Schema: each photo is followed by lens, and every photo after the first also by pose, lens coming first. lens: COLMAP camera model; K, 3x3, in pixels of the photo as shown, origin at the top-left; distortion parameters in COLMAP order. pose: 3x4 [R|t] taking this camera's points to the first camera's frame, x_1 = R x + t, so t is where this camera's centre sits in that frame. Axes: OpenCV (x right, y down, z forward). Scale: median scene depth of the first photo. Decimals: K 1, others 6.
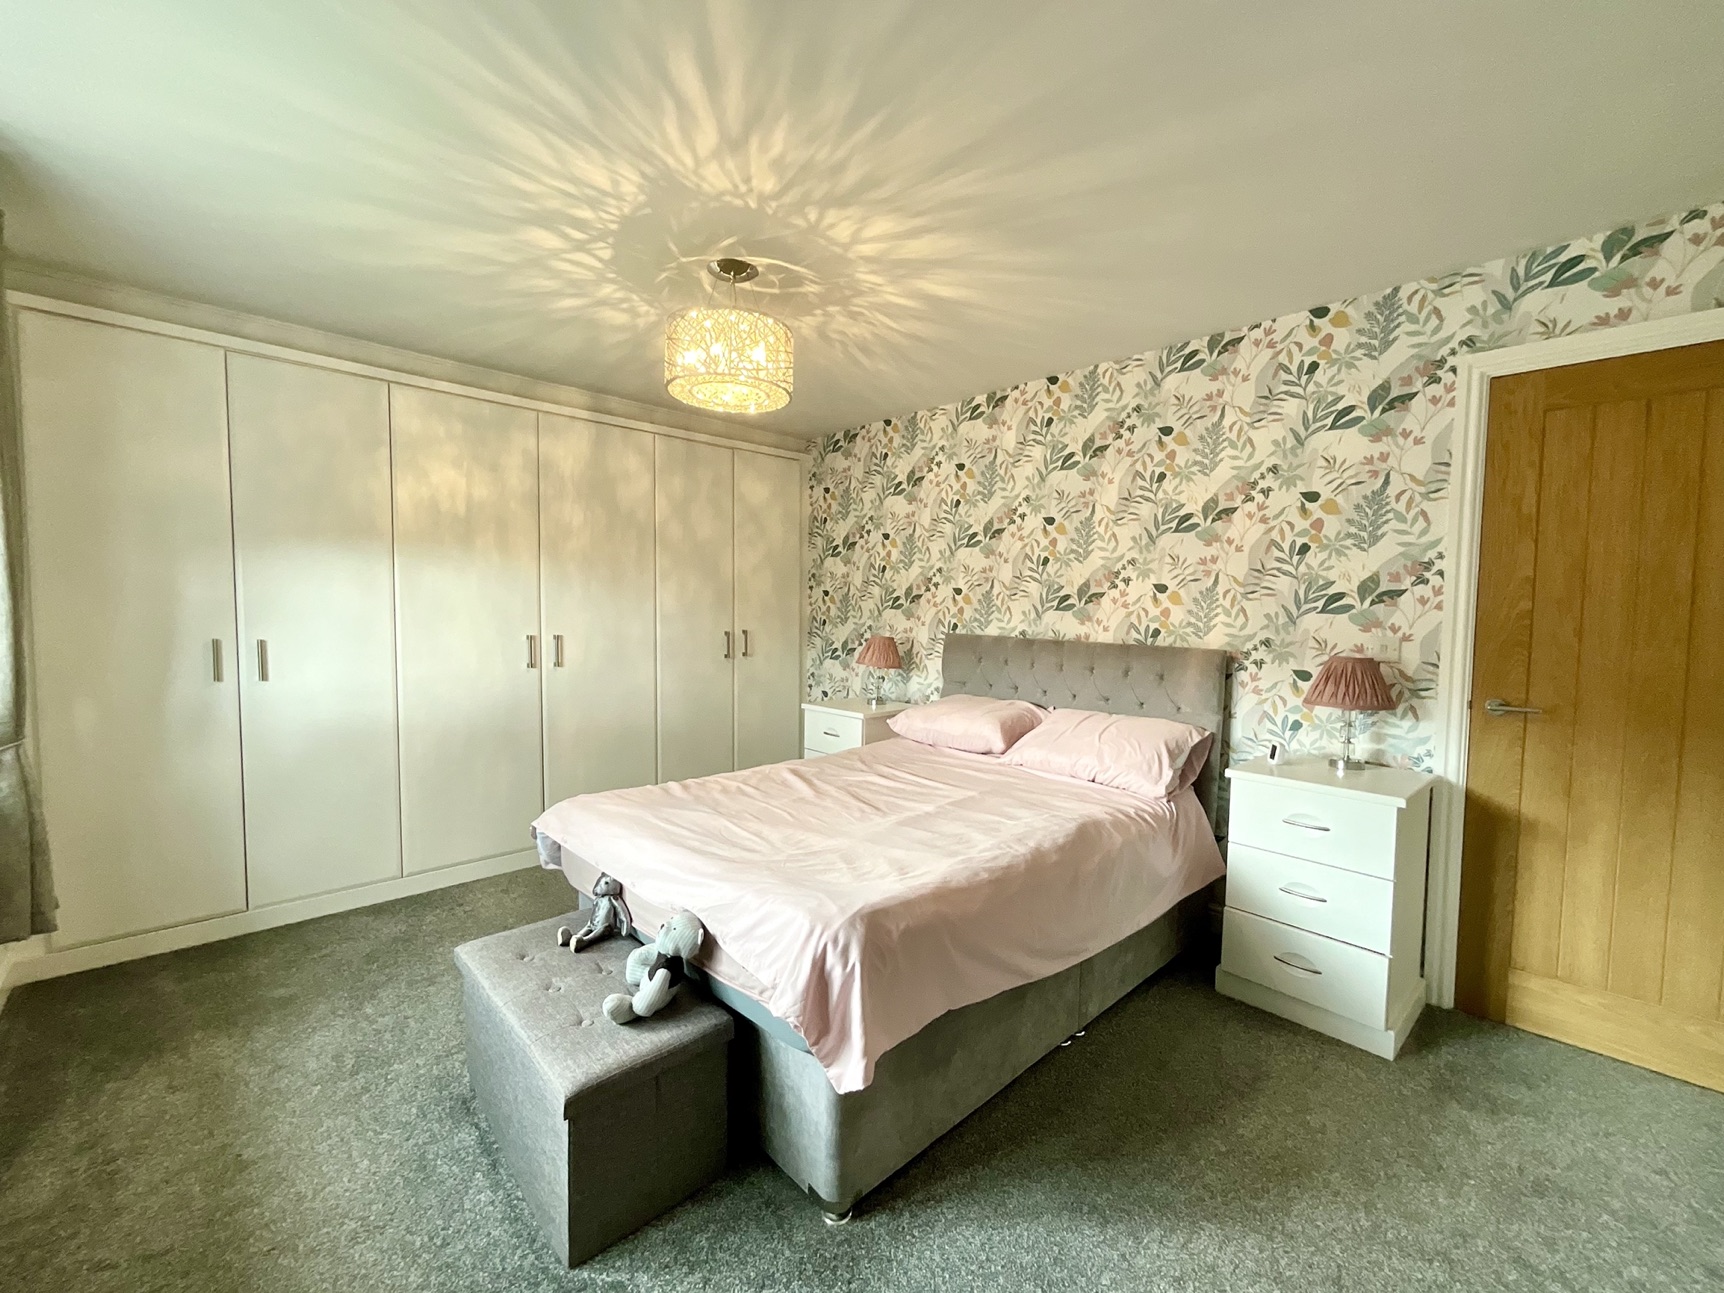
lens RADIAL K [[697.1, 0, 857.4], [0, 697.1, 646.1], [0, 0, 1]] dist [-0.005930, 0.001282]
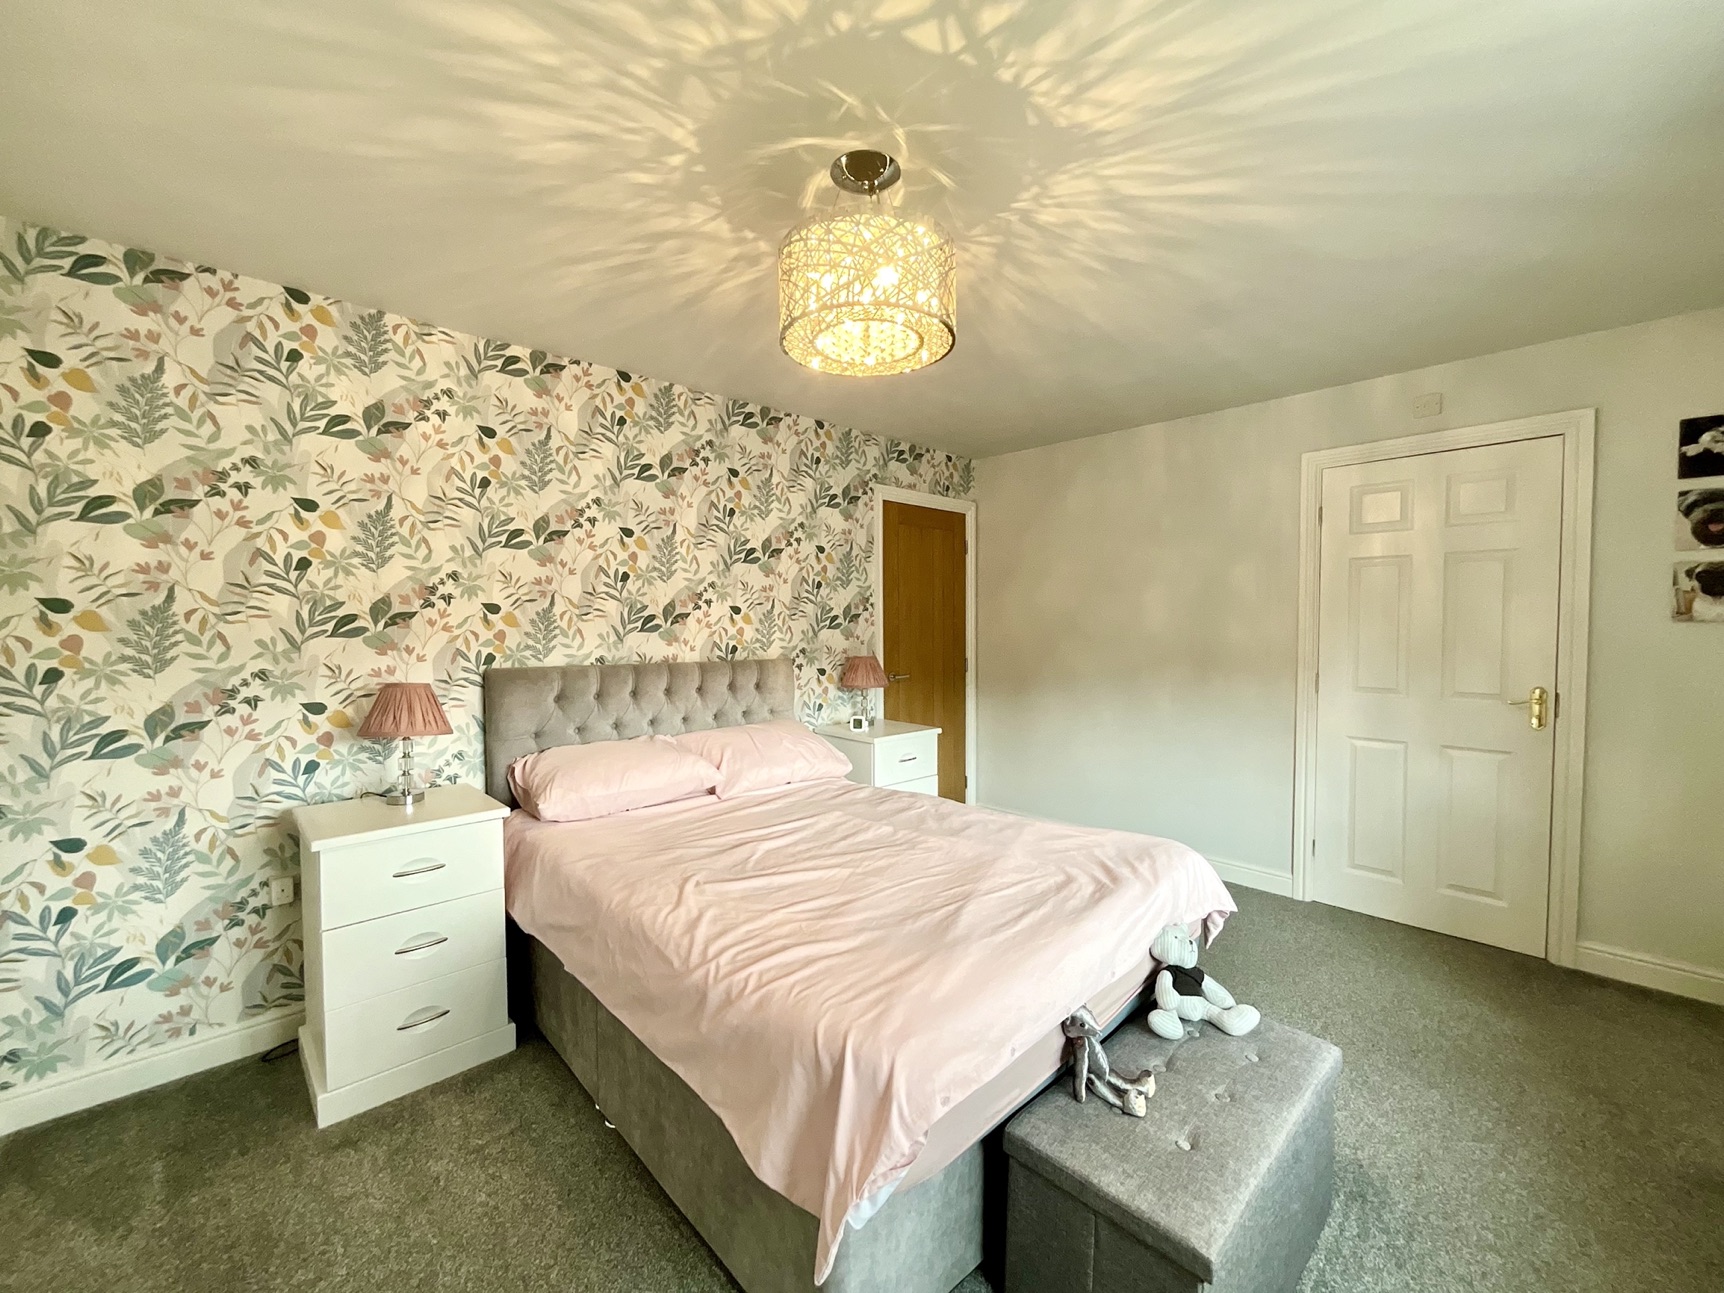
lens RADIAL K [[697.1, 0, 866.5], [0, 697.1, 641.8], [0, 0, 1]] dist [-0.005930, 0.001282]
pose [[-0.003804, -0.040040, 0.999191, -0.682231], [0.059903, 0.997395, 0.040196, -0.062120], [-0.998197, 0.060007, -0.001396, 0.766516]]
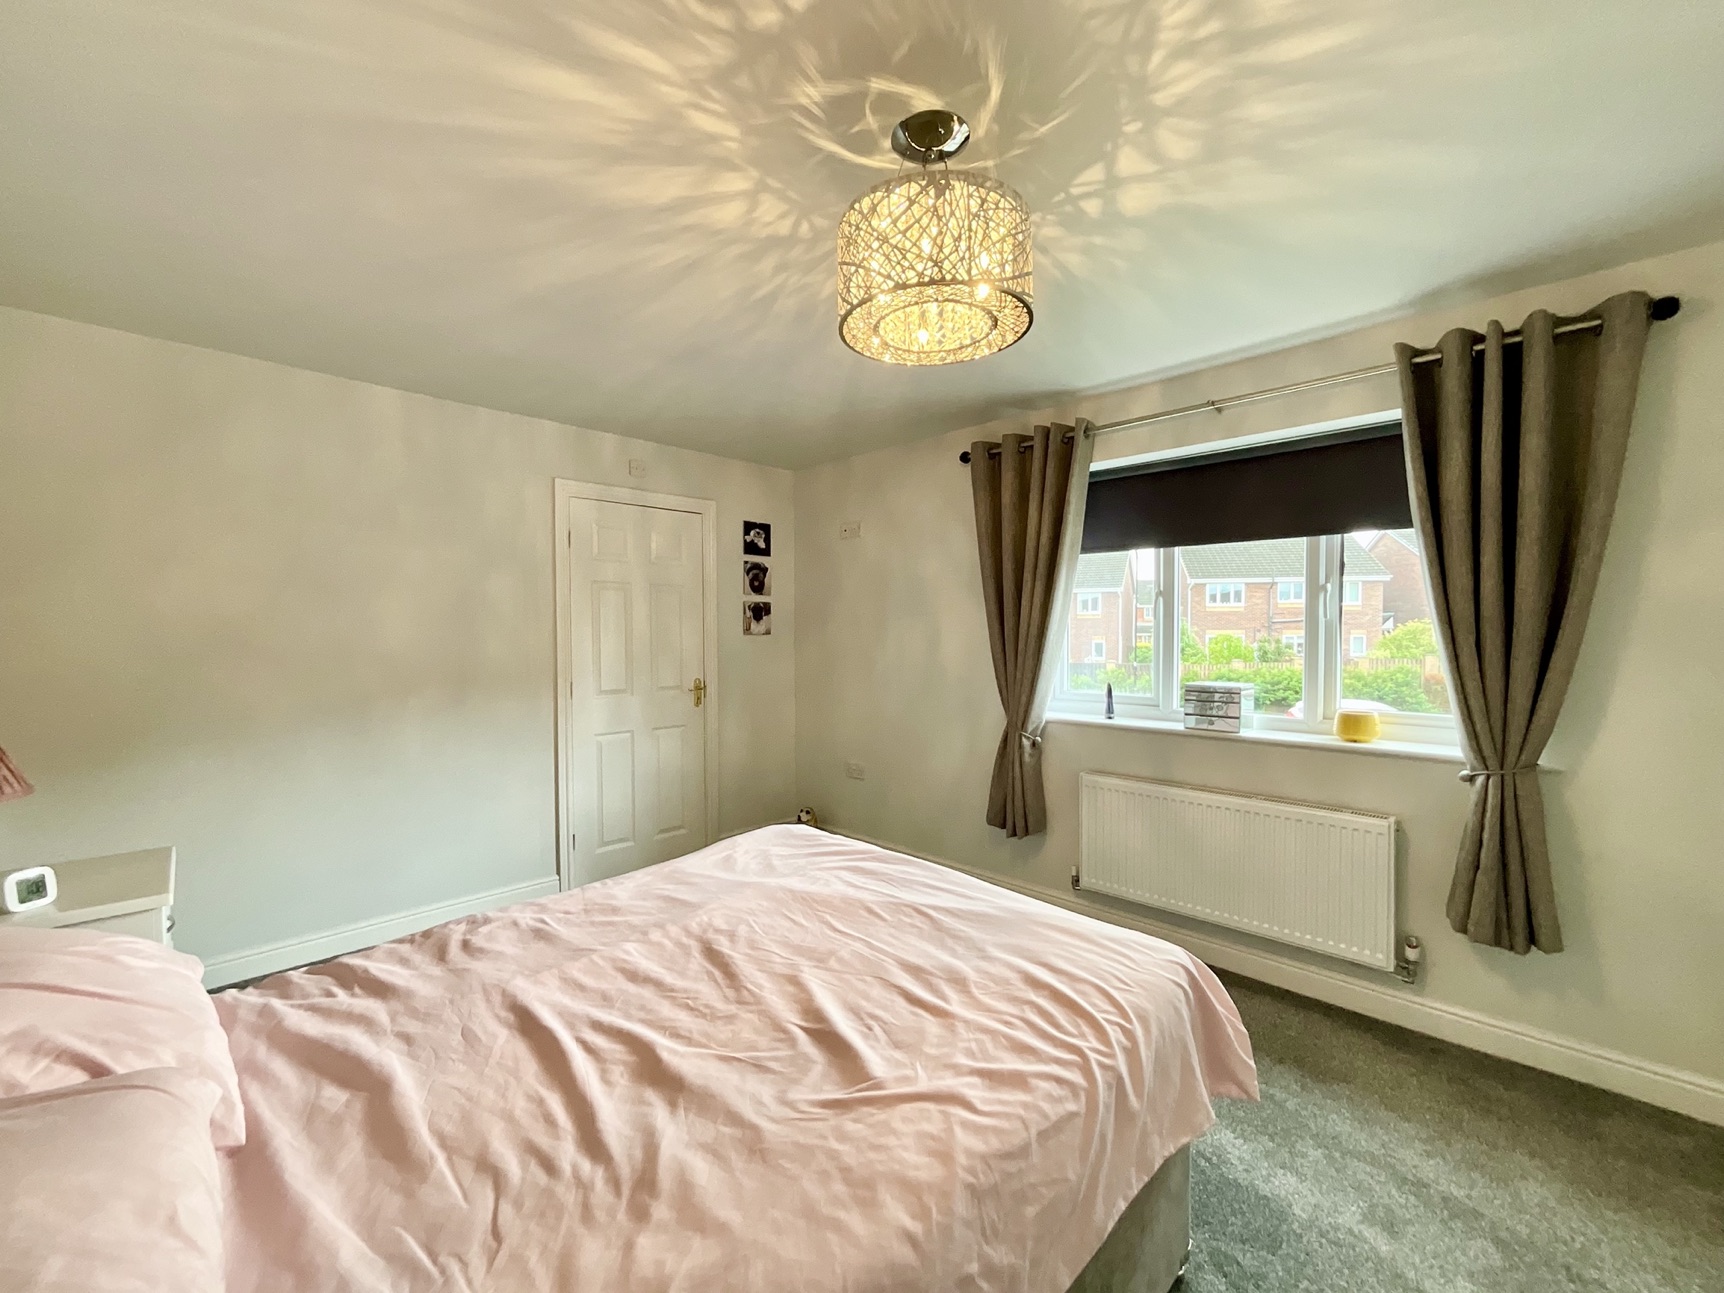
lens RADIAL K [[697.1, 0, 855.9], [0, 697.1, 648.3], [0, 0, 1]] dist [-0.005930, 0.001282]
pose [[-0.999662, -0.010342, -0.023848, -0.073612], [-0.012210, 0.996753, 0.079589, -0.085777], [0.022947, 0.079853, -0.996543, 1.251405]]
